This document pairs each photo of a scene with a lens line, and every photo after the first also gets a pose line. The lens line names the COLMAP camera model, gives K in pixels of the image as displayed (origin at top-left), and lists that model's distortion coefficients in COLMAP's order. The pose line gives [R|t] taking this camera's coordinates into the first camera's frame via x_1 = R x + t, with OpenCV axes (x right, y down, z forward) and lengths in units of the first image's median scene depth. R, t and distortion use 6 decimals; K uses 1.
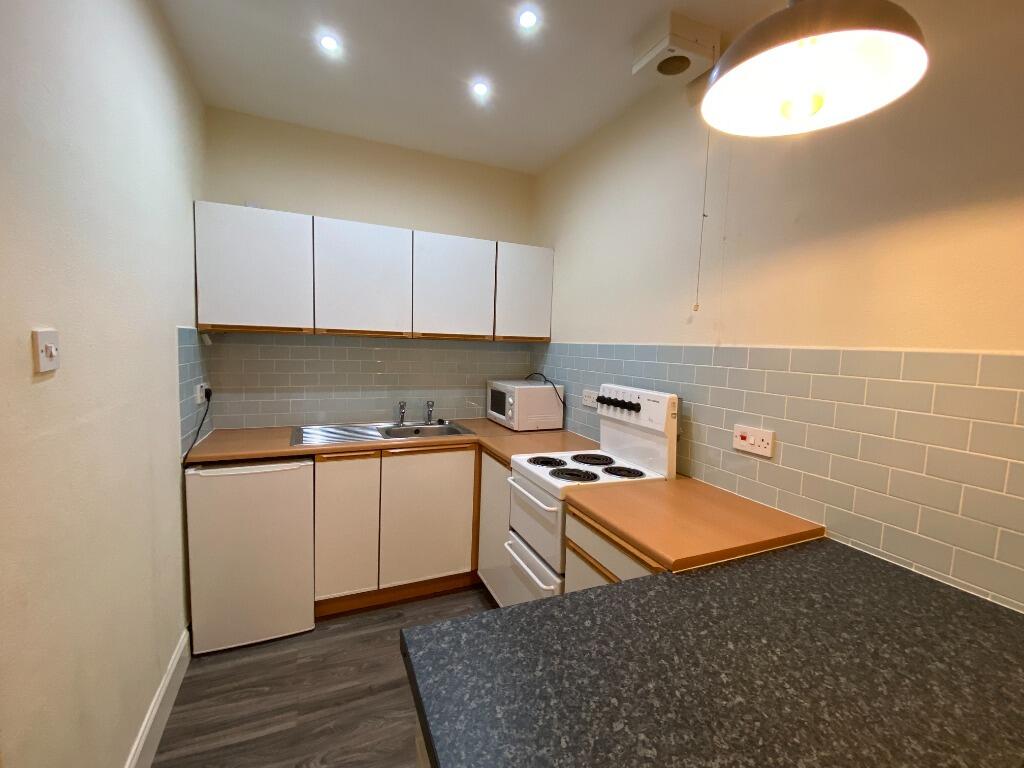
lens RADIAL K [[427.2, 0, 527.3], [0, 427.2, 380.6], [0, 0, 1]] dist [0.024474, -0.024799]
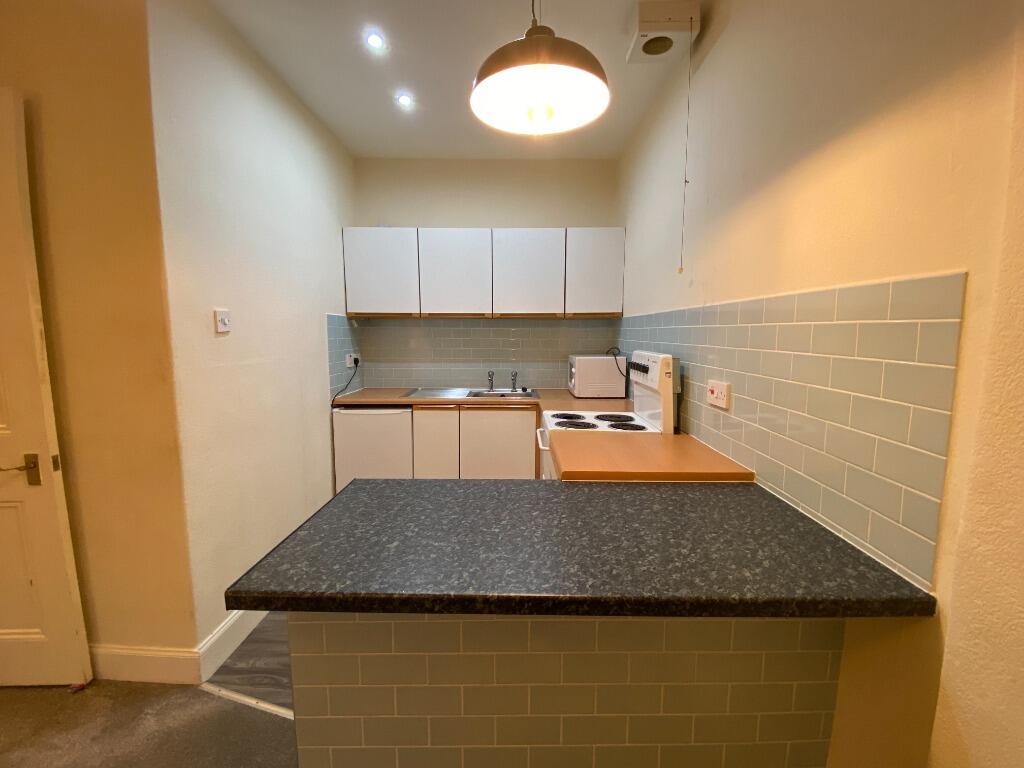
lens RADIAL K [[427.2, 0, 527.3], [0, 427.2, 380.6], [0, 0, 1]] dist [0.024474, -0.024799]
pose [[0.917086, 0.013058, -0.398475, 0.409335], [-0.003864, 0.999708, 0.023868, 0.066585], [0.398671, -0.020349, 0.916868, -0.105460]]
